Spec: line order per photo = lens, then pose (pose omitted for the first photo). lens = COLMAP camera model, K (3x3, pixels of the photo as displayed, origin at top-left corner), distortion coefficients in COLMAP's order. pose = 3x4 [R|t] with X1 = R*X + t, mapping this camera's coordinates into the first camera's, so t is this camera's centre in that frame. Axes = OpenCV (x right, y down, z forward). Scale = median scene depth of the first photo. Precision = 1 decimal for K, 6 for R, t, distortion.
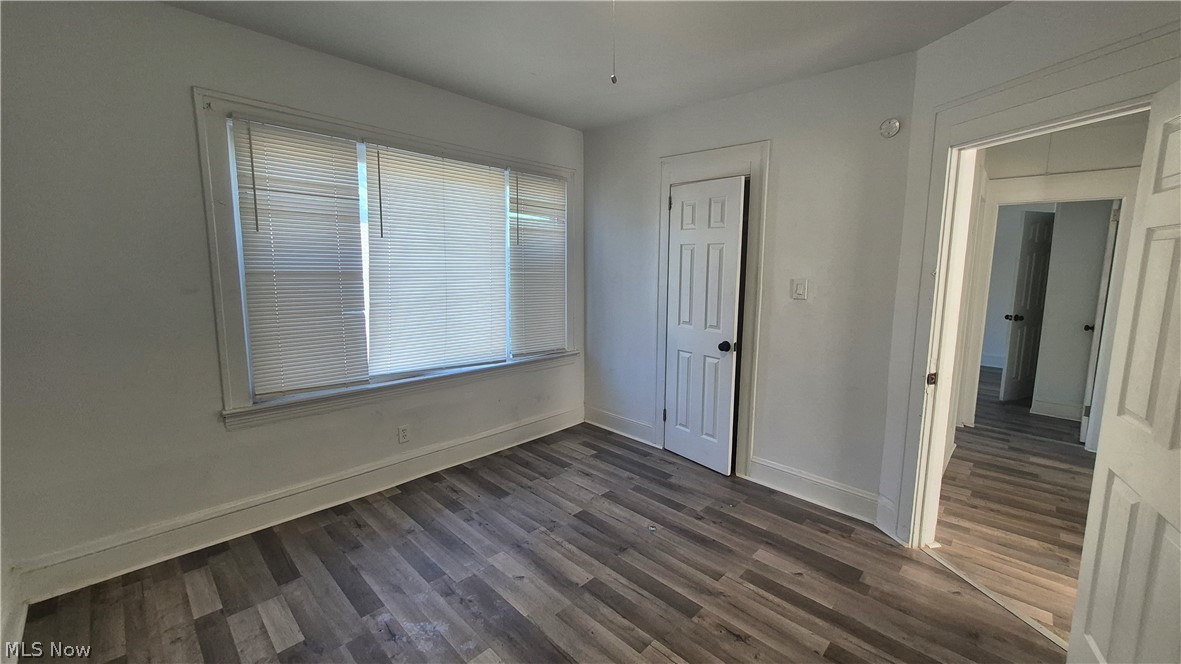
lens RADIAL K [[460.0, 0, 592.4], [0, 460.0, 323.2], [0, 0, 1]] dist [-0.002993, 0.000156]
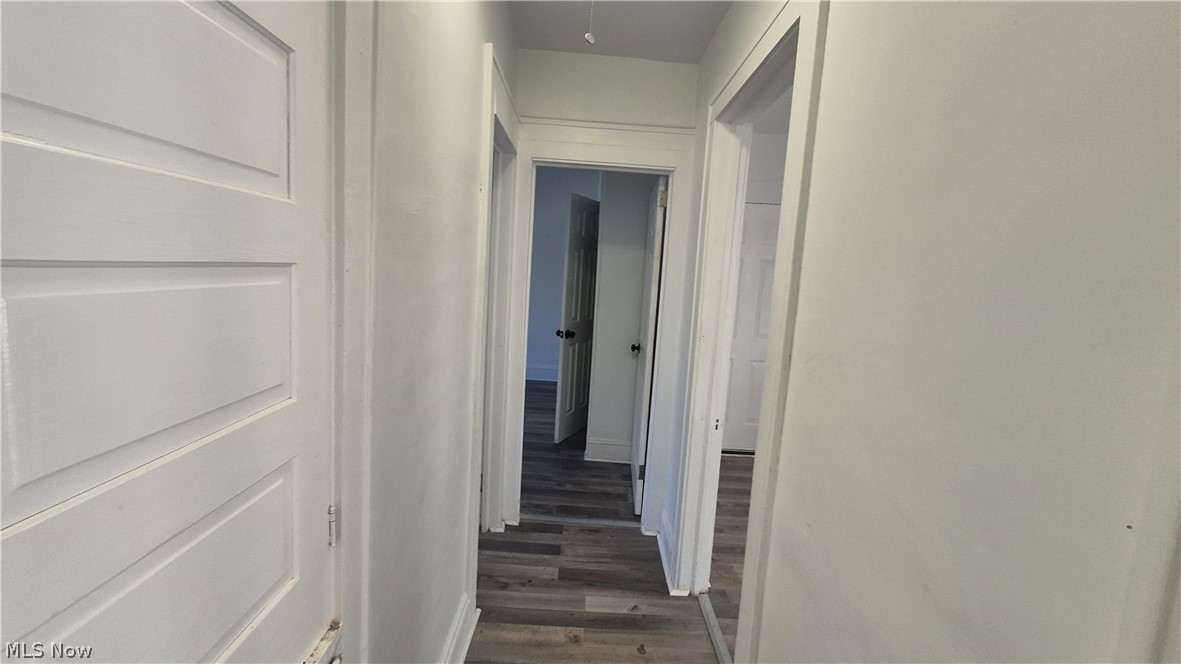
lens RADIAL K [[460.0, 0, 590.5], [0, 460.0, 327.7], [0, 0, 1]] dist [-0.002993, 0.000156]
pose [[0.714004, -0.047368, 0.698538, 0.437719], [0.032028, 0.998874, 0.034997, -0.049869], [-0.699409, -0.002615, 0.714717, 0.447911]]
